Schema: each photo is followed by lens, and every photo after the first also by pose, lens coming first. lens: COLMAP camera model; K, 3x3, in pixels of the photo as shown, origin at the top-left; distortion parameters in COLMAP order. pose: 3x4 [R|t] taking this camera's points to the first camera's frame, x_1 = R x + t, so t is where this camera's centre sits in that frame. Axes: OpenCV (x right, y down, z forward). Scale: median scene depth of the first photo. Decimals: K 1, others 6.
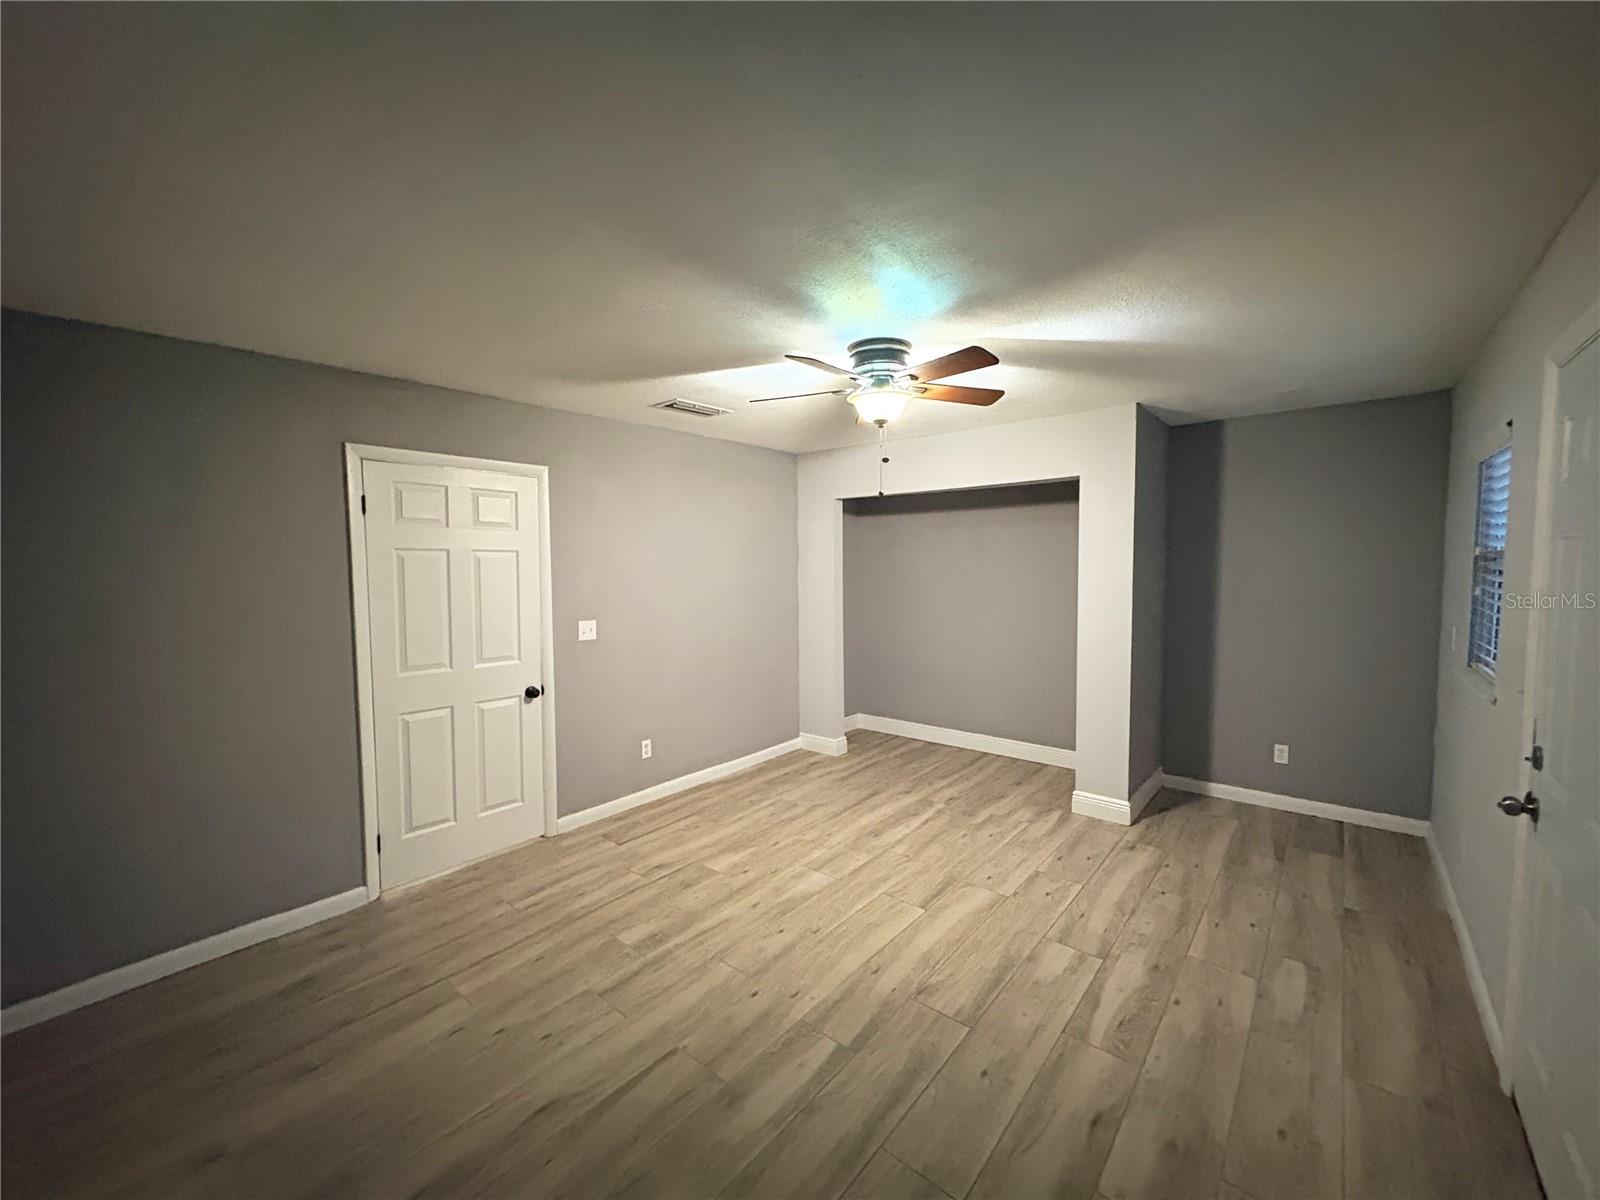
lens RADIAL K [[635.8, 0, 802.1], [0, 635.8, 599.7], [0, 0, 1]] dist [0.000413, 0.000512]
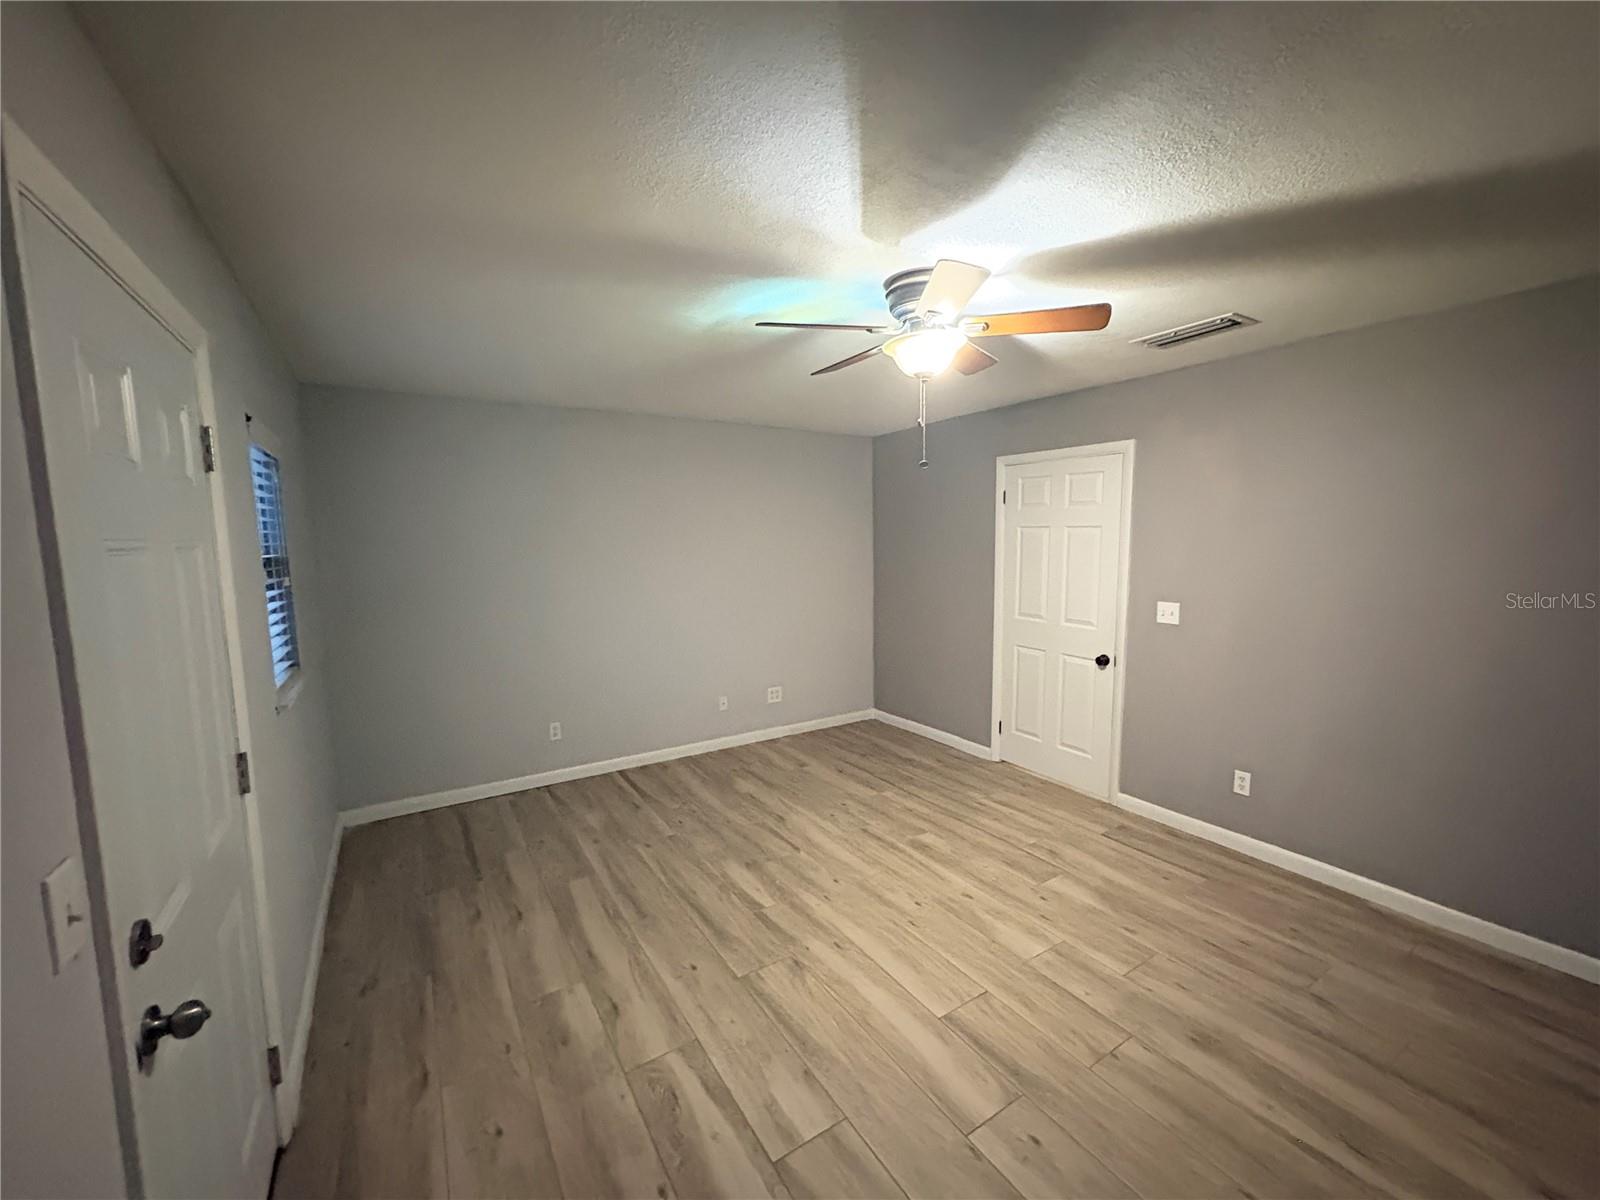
lens RADIAL K [[635.8, 0, 802.2], [0, 635.8, 598.3], [0, 0, 1]] dist [0.000413, 0.000512]
pose [[-0.293800, 0.109681, -0.949554, 0.868986], [-0.043601, 0.990823, 0.127939, -0.085185], [0.954872, 0.078990, -0.286321, 0.989217]]
